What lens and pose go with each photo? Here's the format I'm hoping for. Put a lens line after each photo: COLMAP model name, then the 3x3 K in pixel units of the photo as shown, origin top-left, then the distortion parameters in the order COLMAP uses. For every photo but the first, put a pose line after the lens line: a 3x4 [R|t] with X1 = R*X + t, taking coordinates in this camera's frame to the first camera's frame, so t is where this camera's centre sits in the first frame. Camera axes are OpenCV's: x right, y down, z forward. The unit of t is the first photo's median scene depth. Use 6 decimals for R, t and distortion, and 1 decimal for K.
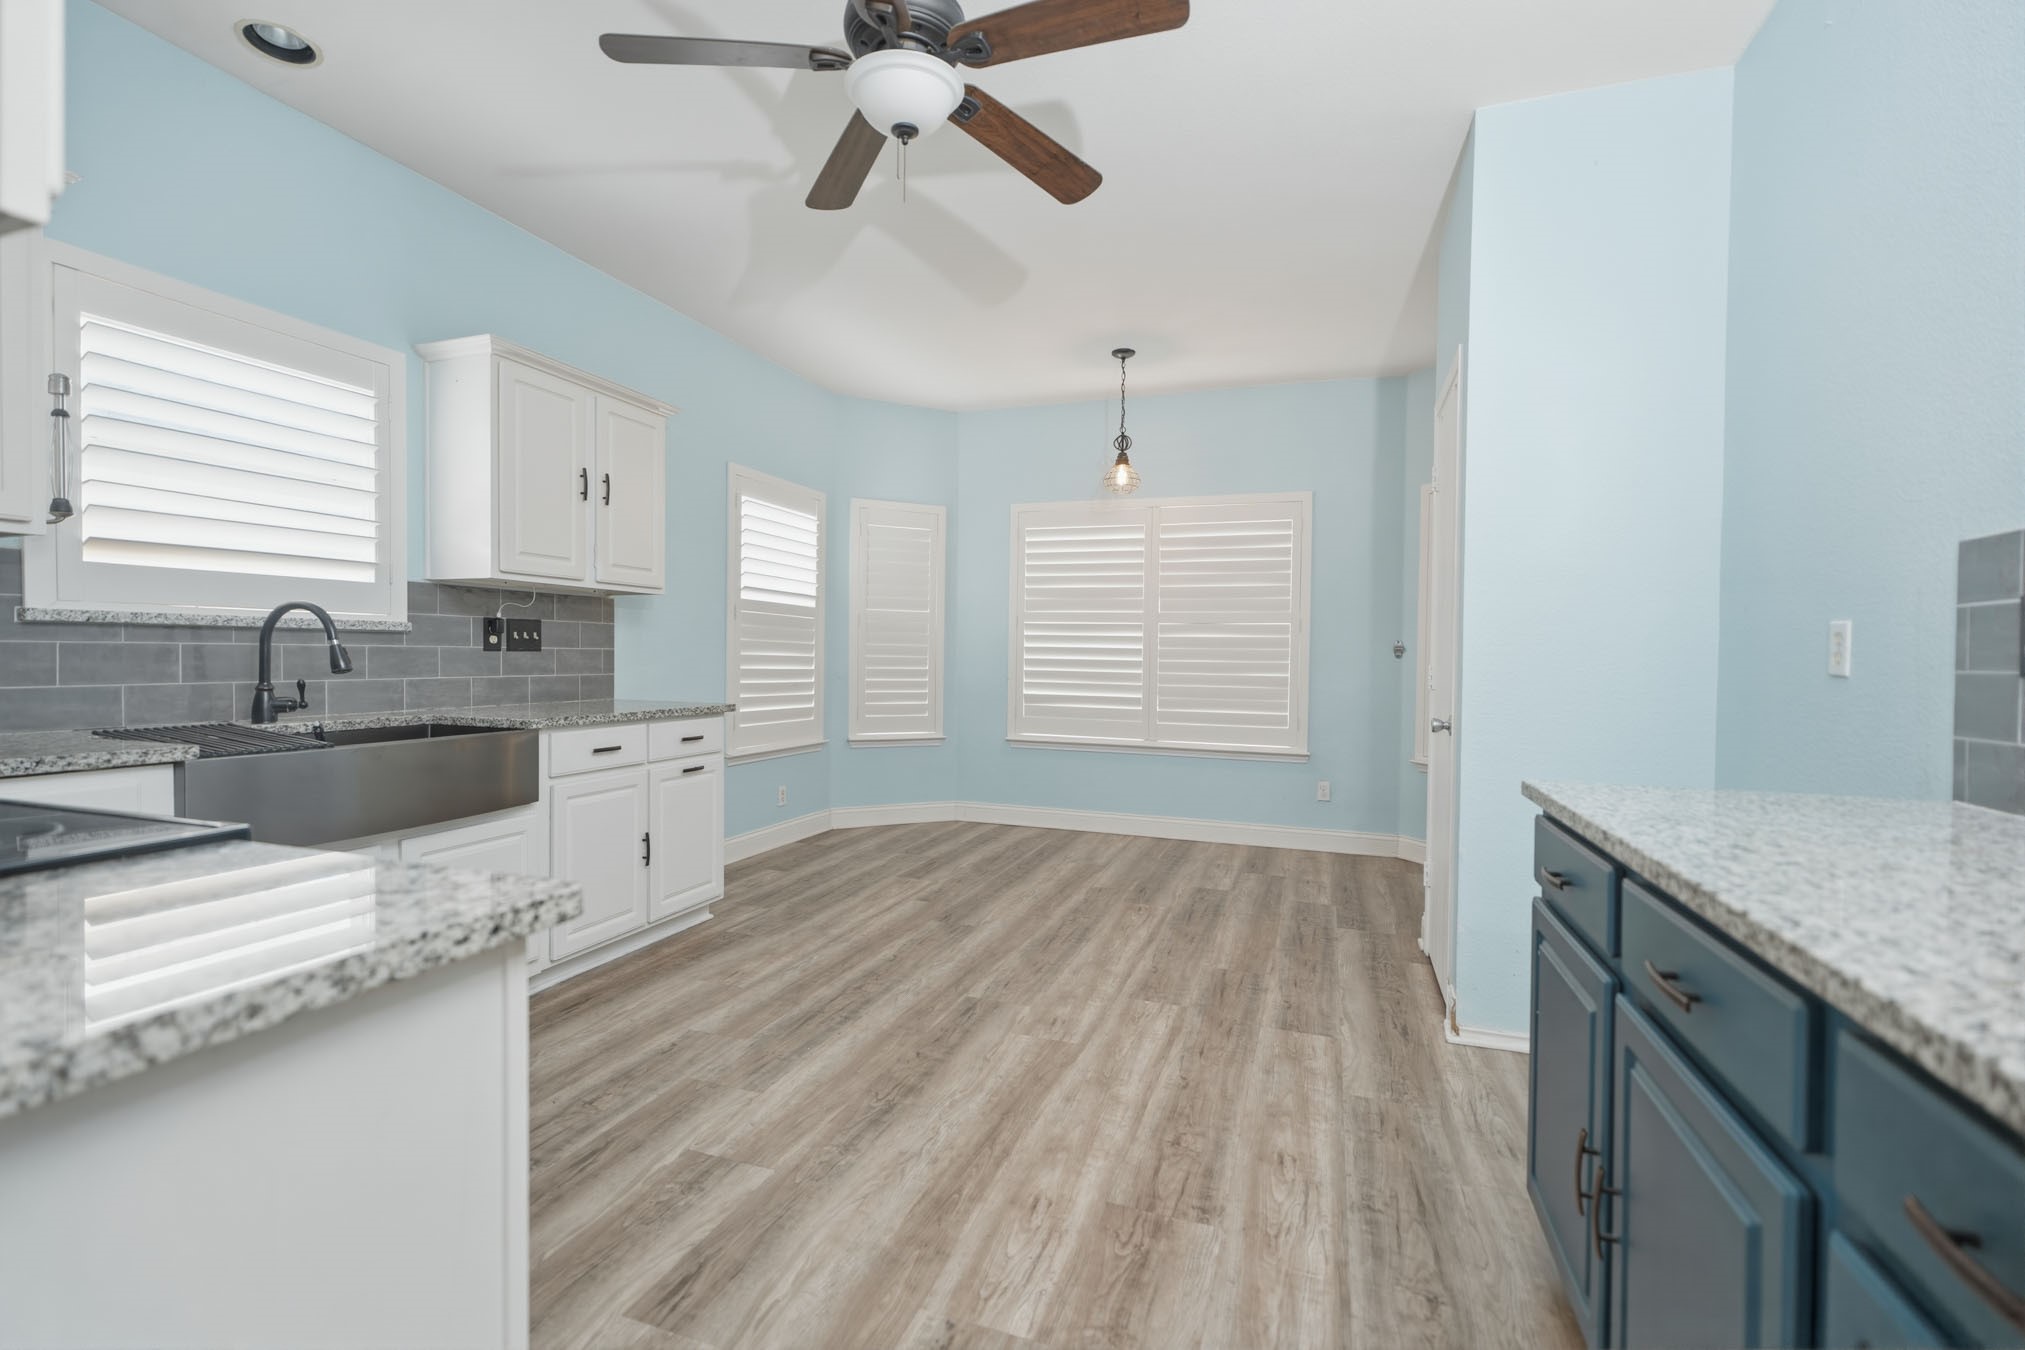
lens RADIAL K [[903.3, 0, 1005.5], [0, 903.3, 660.6], [0, 0, 1]] dist [0.001453, -0.001847]
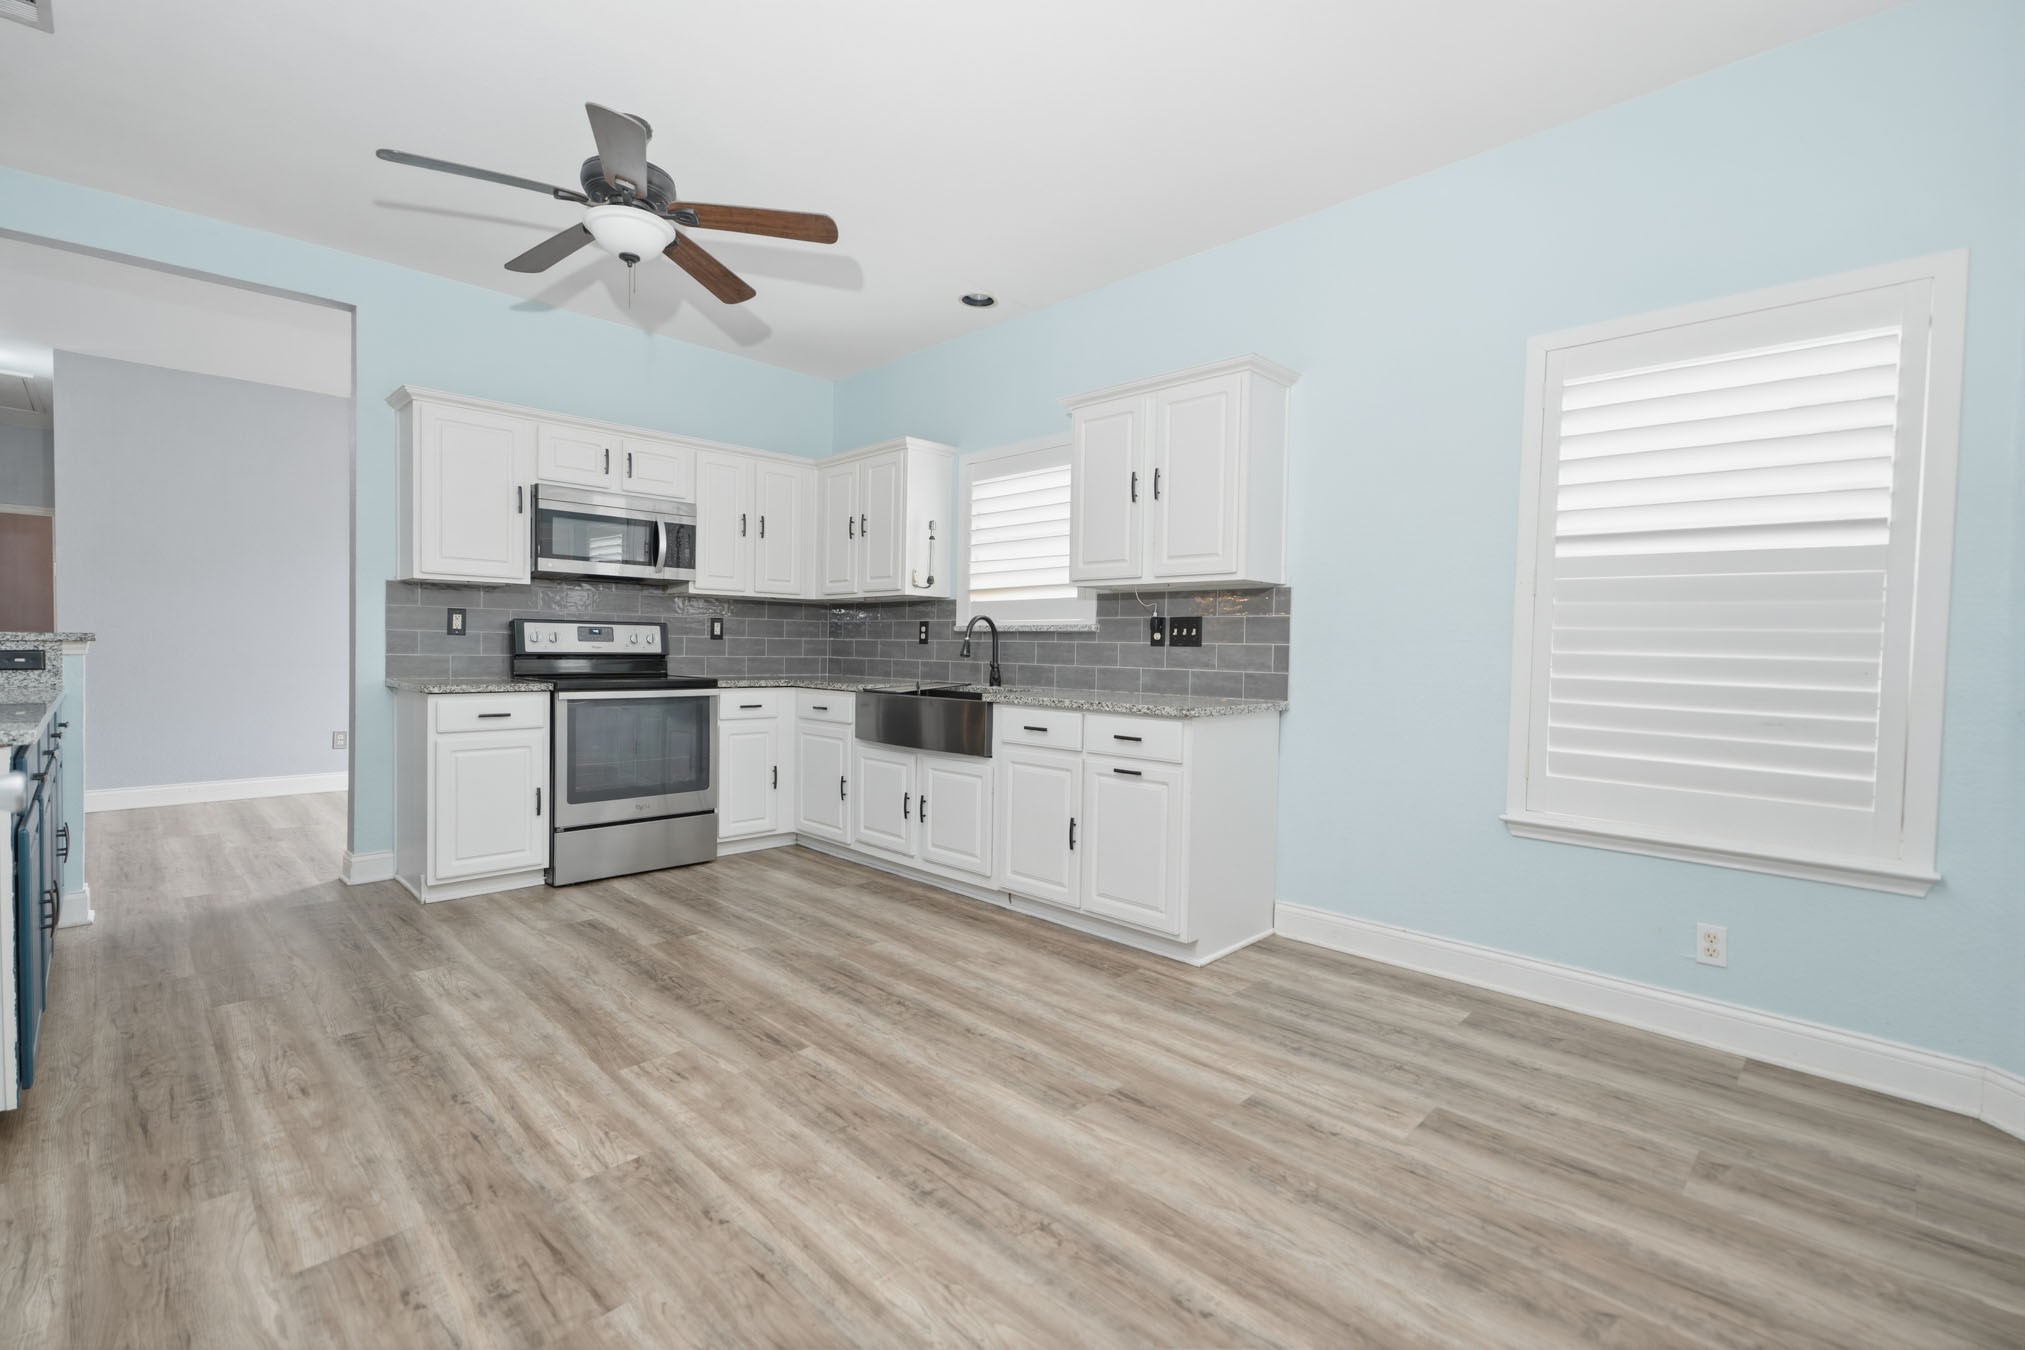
lens RADIAL K [[903.3, 0, 1014.7], [0, 903.3, 681.8], [0, 0, 1]] dist [0.001453, -0.001847]
pose [[-0.427273, 0.015358, -0.903992, 0.634929], [-0.027734, 0.999163, 0.030083, 0.005711], [0.903697, 0.037925, -0.426489, 1.540625]]
